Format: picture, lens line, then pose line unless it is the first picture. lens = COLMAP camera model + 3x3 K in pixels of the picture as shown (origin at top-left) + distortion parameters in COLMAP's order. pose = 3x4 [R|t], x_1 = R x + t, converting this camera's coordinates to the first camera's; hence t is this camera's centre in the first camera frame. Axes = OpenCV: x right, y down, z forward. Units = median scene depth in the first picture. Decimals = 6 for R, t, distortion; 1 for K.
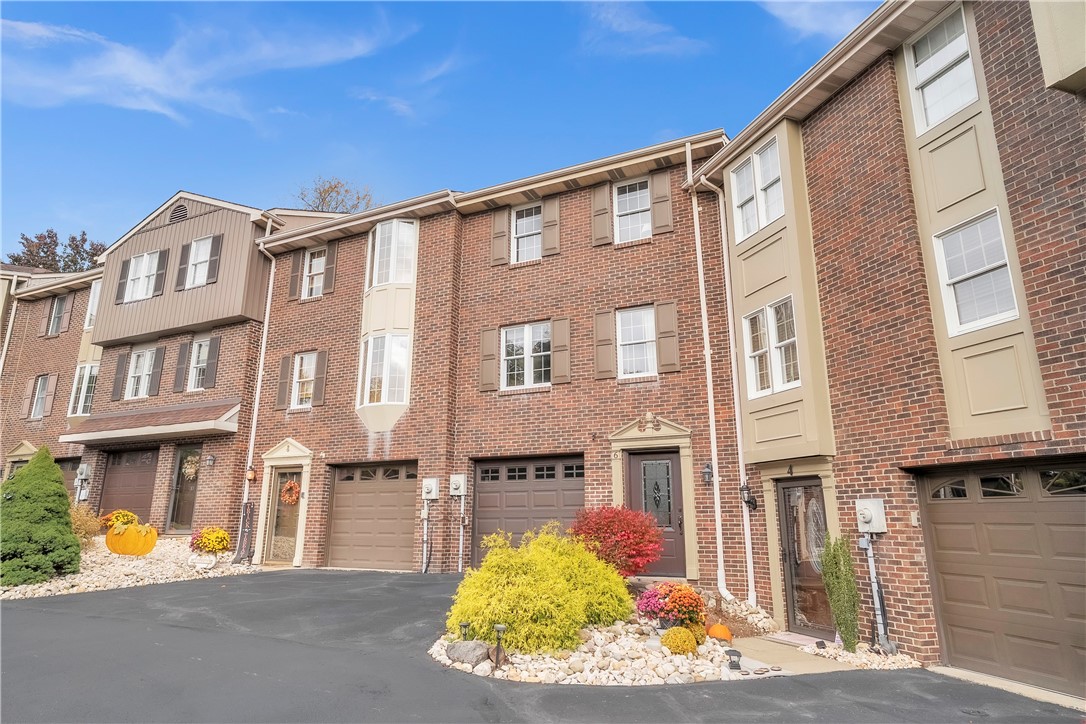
lens RADIAL K [[638.7, 0, 542.6], [0, 638.7, 360.6], [0, 0, 1]] dist [0.006734, 0.004022]
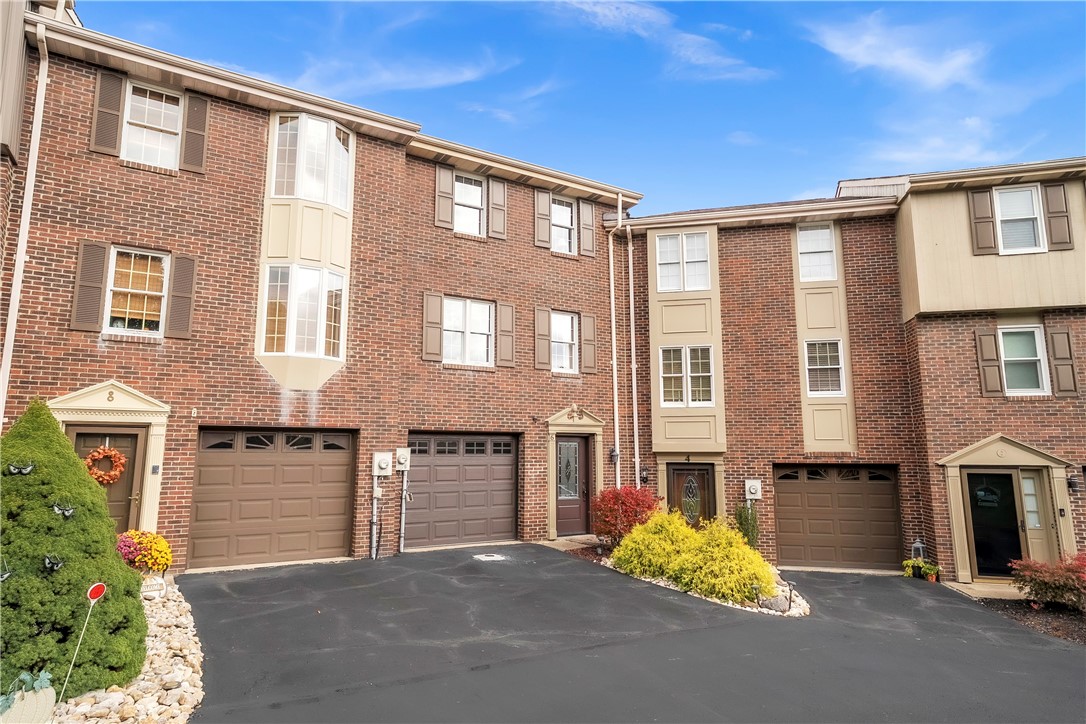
lens RADIAL K [[638.7, 0, 542.6], [0, 638.7, 361.3], [0, 0, 1]] dist [0.006734, 0.004022]
pose [[0.542669, 0.124273, 0.830703, -0.818022], [-0.207437, 0.978189, -0.010826, 0.025584], [-0.813929, -0.166443, 0.556611, 0.355459]]
